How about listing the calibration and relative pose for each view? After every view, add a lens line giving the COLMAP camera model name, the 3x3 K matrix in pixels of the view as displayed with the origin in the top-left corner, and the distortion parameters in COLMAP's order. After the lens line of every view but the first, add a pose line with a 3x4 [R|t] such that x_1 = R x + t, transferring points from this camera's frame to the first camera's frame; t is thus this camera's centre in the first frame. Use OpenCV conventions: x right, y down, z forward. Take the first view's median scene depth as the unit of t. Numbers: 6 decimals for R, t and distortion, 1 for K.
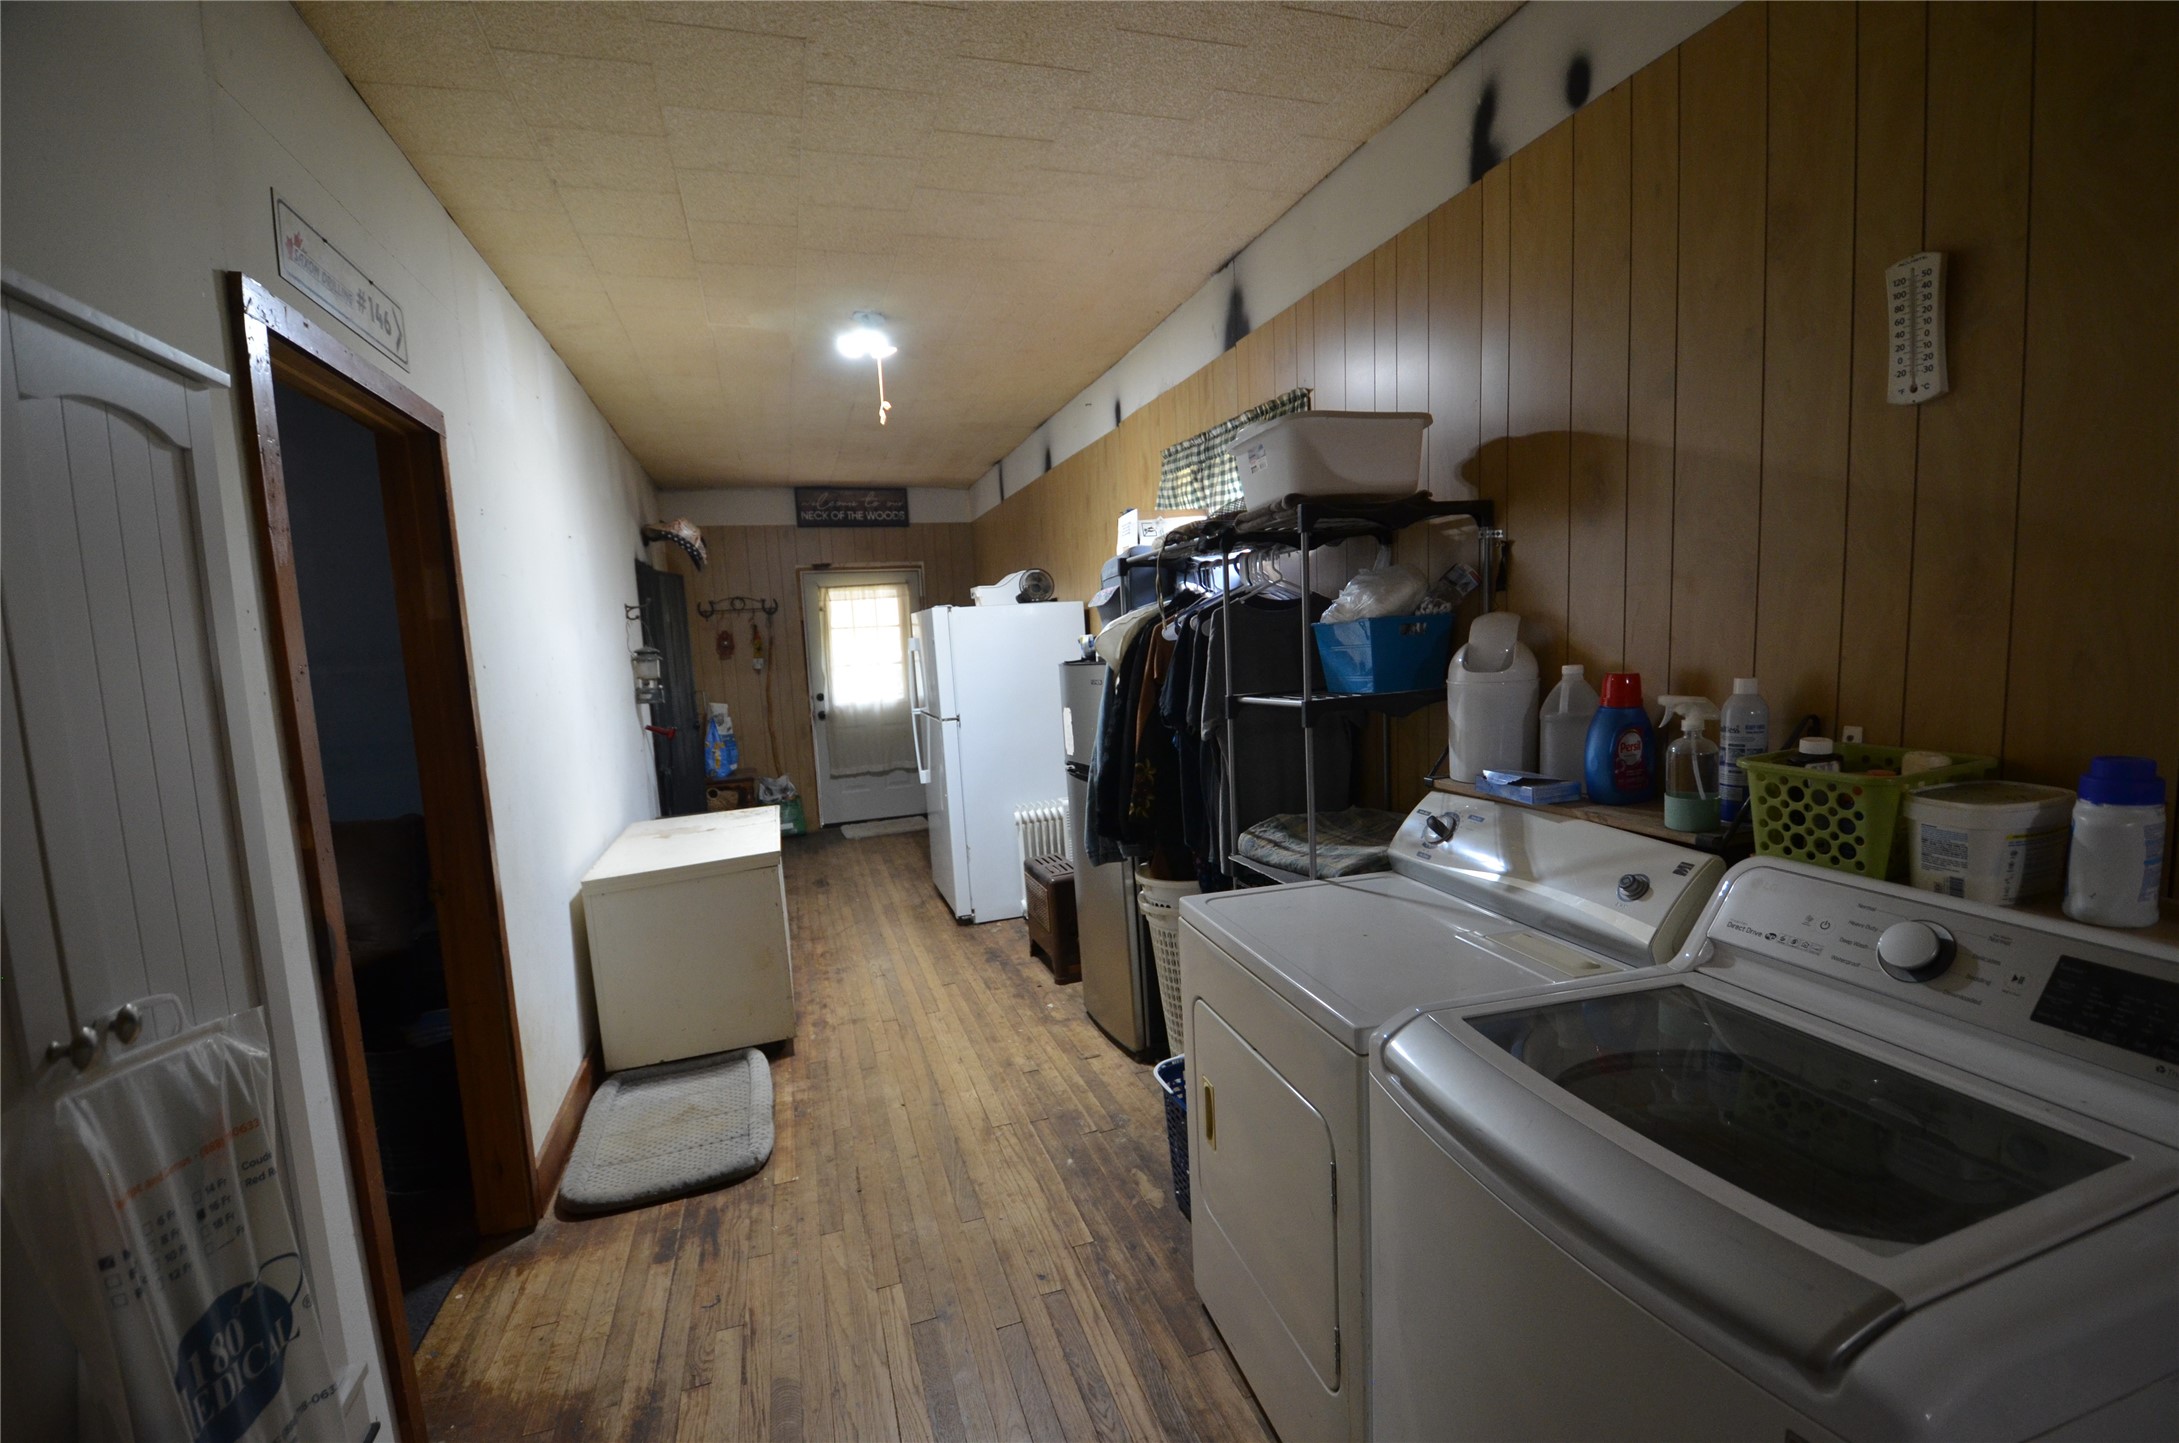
lens RADIAL K [[942.5, 0, 1089.5], [0, 942.5, 721.5], [0, 0, 1]] dist [0.000240, 0.000011]
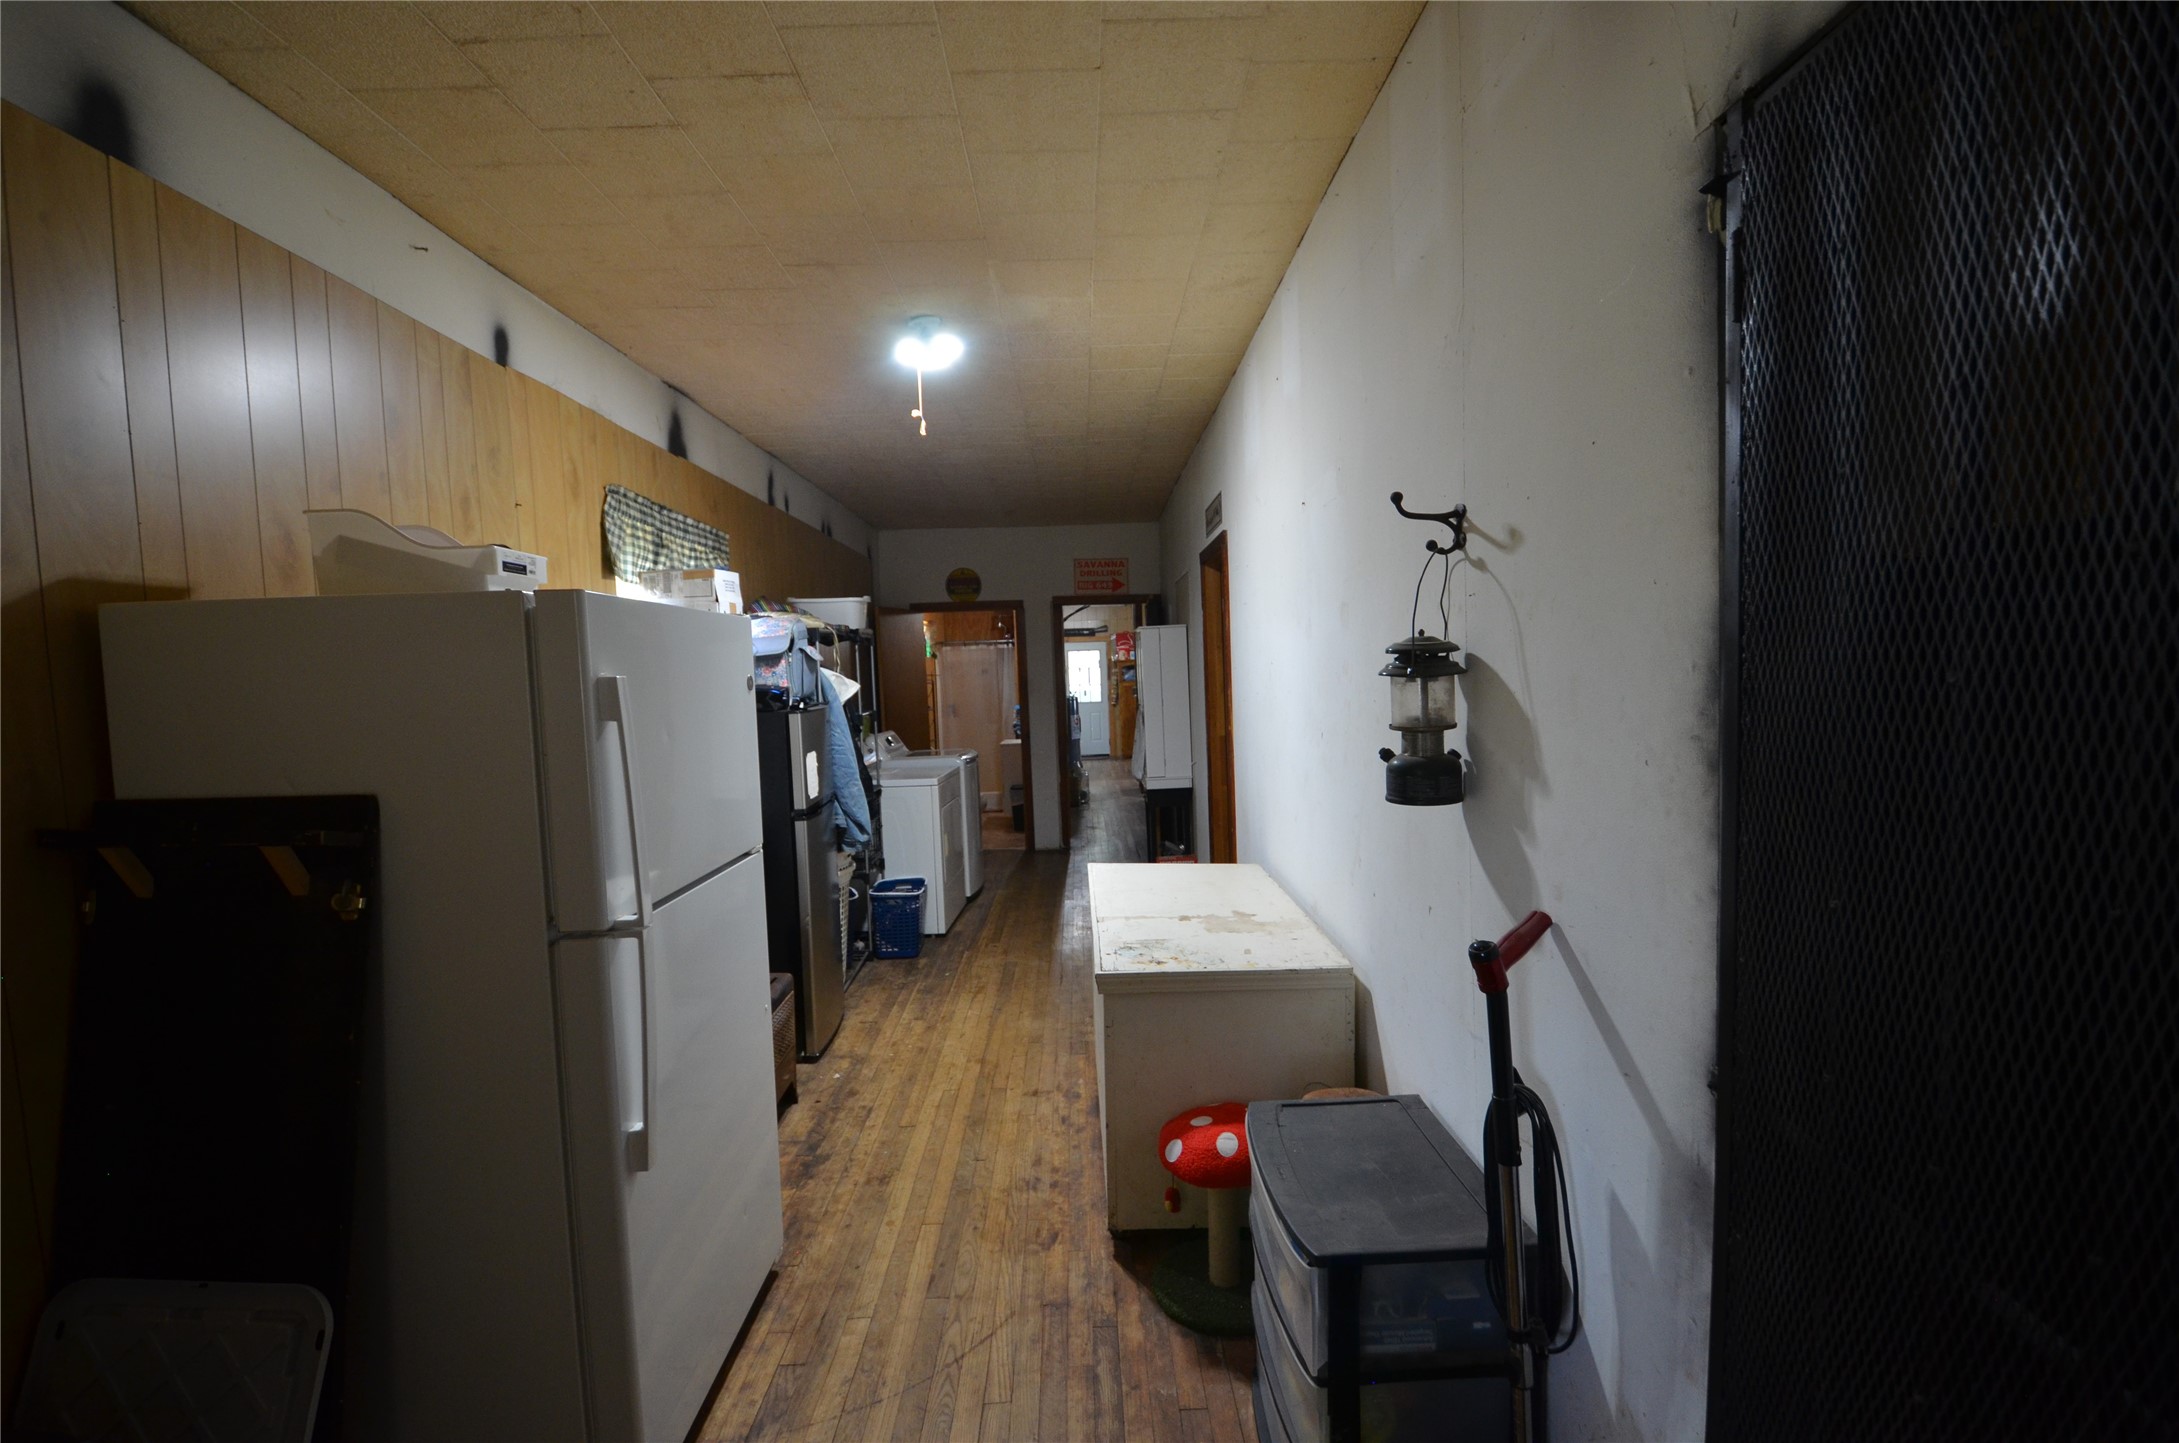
lens RADIAL K [[942.5, 0, 1089.5], [0, 942.5, 721.5], [0, 0, 1]] dist [0.000240, 0.000011]
pose [[-0.949190, 0.075134, 0.305602, -0.604958], [0.120481, 0.983857, 0.132324, -0.141258], [-0.290727, 0.162420, -0.942920, 1.792860]]
